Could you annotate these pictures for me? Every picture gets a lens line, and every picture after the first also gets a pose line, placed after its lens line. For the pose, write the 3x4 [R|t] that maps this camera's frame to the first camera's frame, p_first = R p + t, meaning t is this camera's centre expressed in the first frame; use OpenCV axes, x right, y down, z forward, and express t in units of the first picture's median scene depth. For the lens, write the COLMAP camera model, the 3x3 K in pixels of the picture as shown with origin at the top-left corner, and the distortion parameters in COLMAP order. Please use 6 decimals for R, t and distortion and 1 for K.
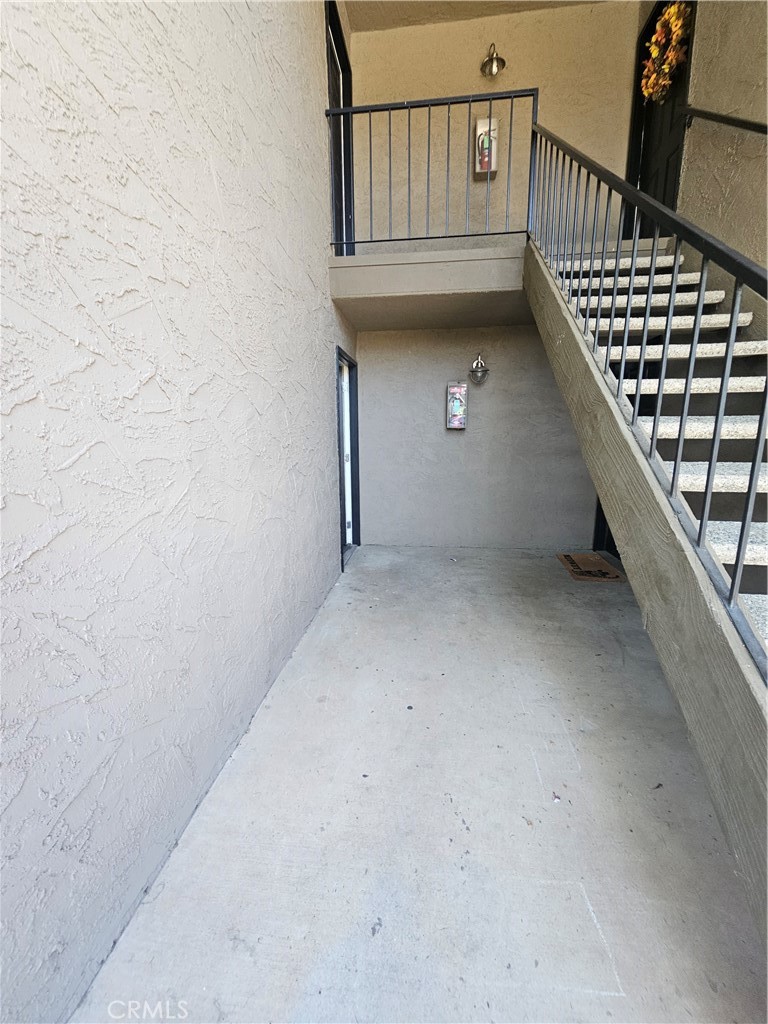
lens RADIAL K [[418.9, 0, 380.6], [0, 418.9, 516.2], [0, 0, 1]] dist [-0.002742, -0.000322]
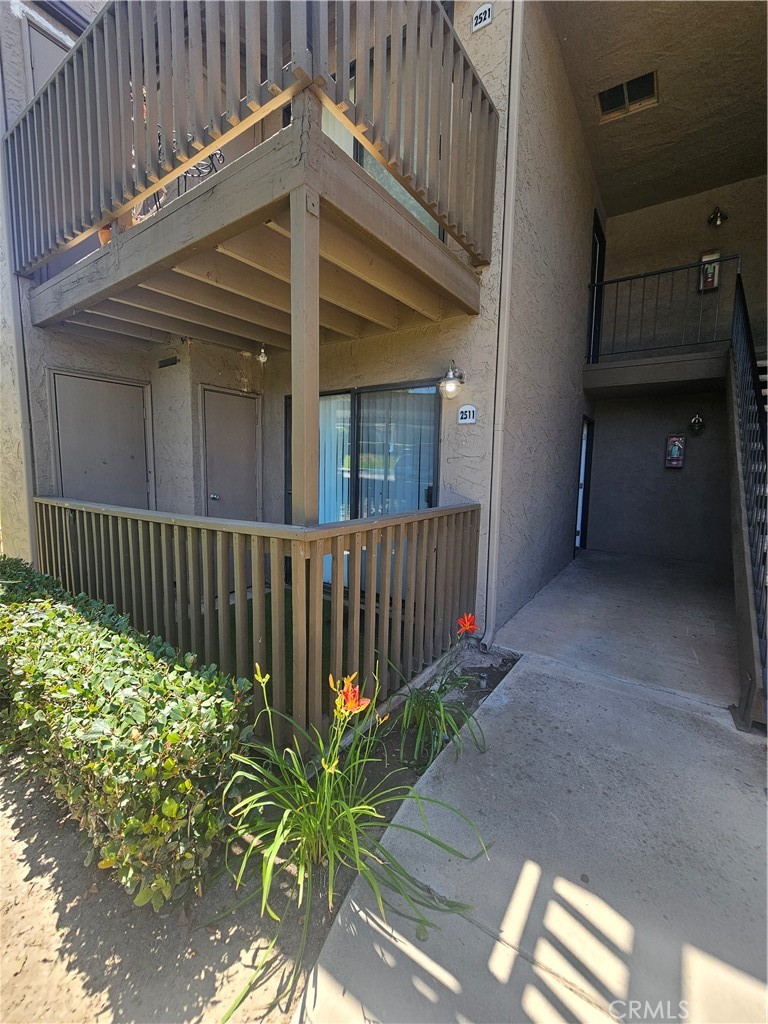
lens RADIAL K [[418.9, 0, 373.5], [0, 418.9, 505.7], [0, 0, 1]] dist [-0.002742, -0.000322]
pose [[0.876298, 0.067539, -0.477011, -0.016797], [-0.120076, 0.989497, -0.080486, 0.151372], [0.466565, 0.127807, 0.875204, -0.675651]]
